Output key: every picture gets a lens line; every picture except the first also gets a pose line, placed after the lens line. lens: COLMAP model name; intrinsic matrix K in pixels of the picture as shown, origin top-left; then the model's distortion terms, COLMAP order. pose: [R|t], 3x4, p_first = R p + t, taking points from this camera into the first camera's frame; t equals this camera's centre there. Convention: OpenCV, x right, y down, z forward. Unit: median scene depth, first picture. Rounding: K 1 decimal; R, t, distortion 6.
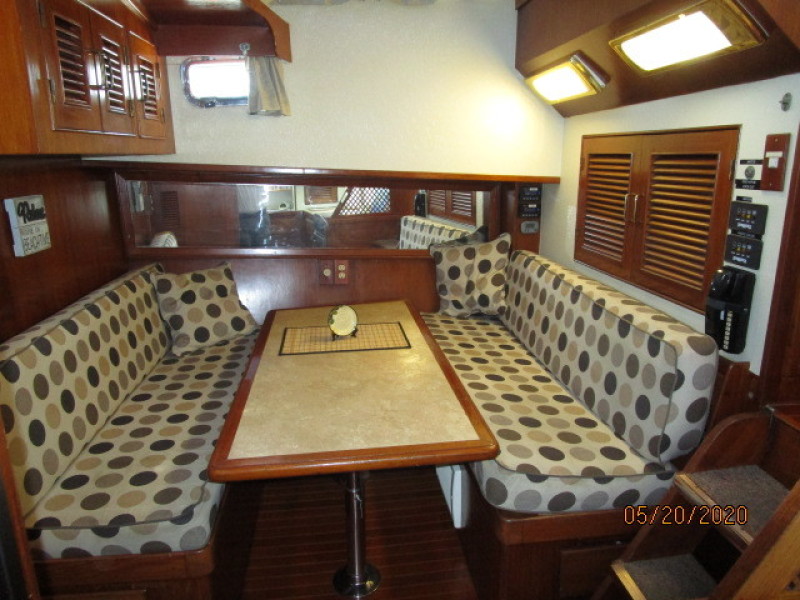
lens RADIAL K [[570.2, 0, 402.0], [0, 570.2, 299.2], [0, 0, 1]] dist [-0.023811, 0.004311]
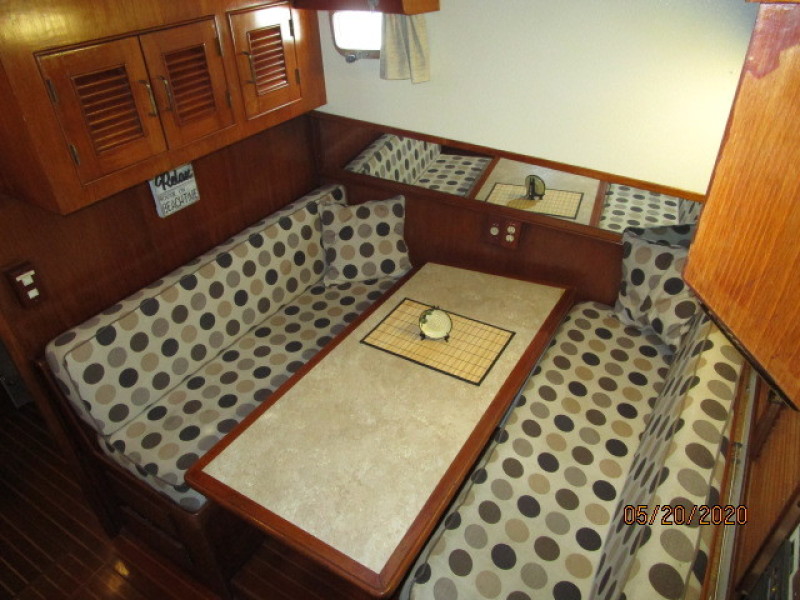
lens RADIAL K [[570.2, 0, 402.0], [0, 570.2, 299.2], [0, 0, 1]] dist [-0.023811, 0.004311]
pose [[0.779303, 0.349101, -0.520400, 0.303259], [-0.136662, 0.905141, 0.402545, -0.341461], [0.611564, -0.242586, 0.753088, 0.251259]]
